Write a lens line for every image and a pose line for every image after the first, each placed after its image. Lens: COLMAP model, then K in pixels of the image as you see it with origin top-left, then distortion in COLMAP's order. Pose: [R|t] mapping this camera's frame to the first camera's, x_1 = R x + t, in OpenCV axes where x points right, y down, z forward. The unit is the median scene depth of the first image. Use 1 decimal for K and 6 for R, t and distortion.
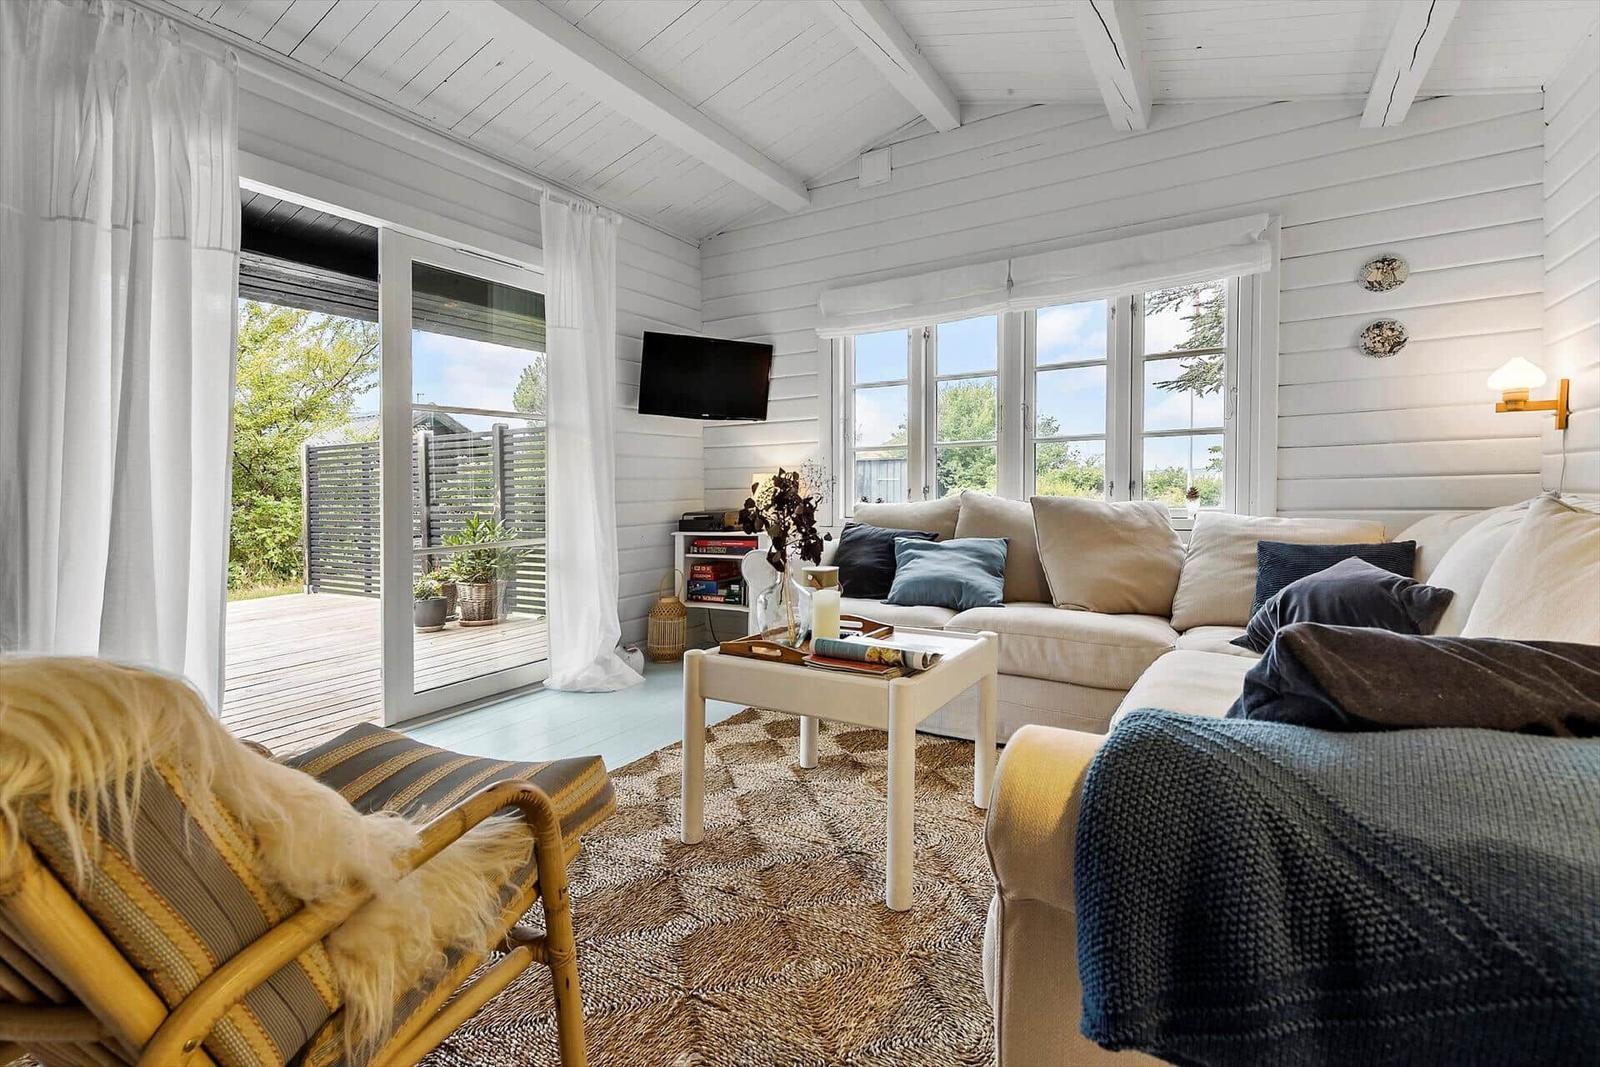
lens RADIAL K [[719.9, 0, 765.7], [0, 719.9, 507.8], [0, 0, 1]] dist [0.005756, 0.000716]
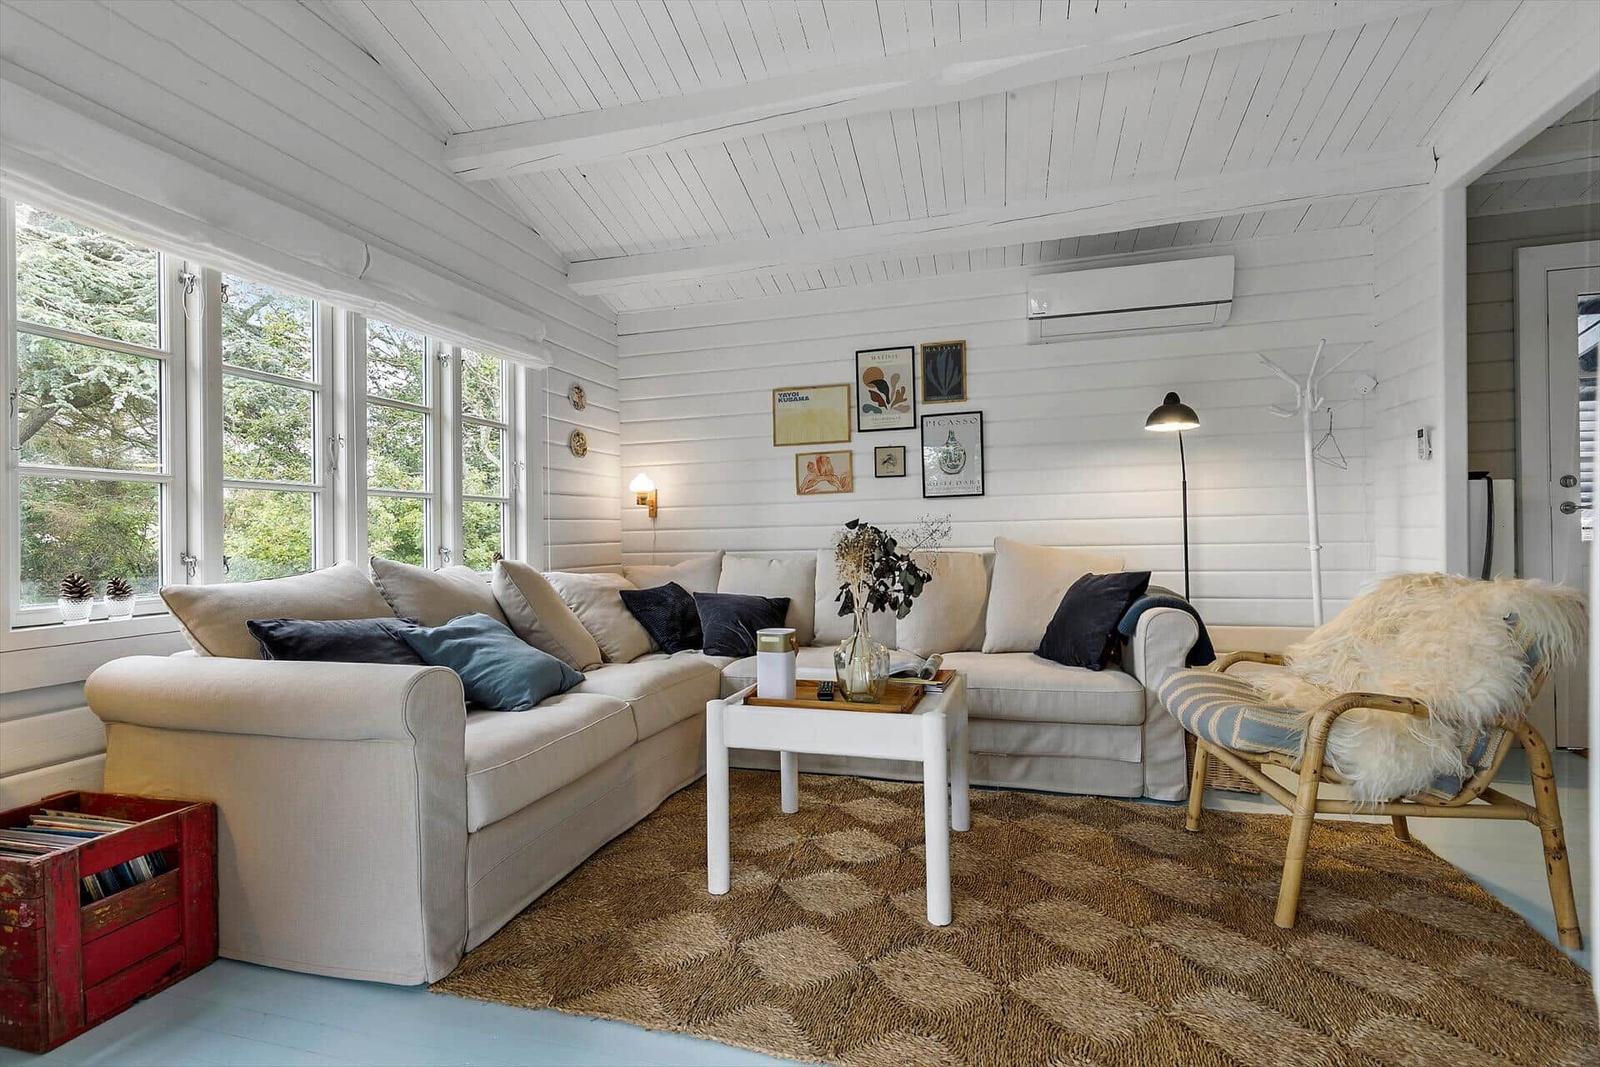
lens RADIAL K [[719.9, 0, 784.7], [0, 719.9, 531.5], [0, 0, 1]] dist [0.005756, 0.000716]
pose [[-0.268682, 0.037759, 0.962489, -0.563663], [0.051229, 0.998377, -0.024867, -0.012159], [-0.961866, 0.042626, -0.270180, 0.983107]]
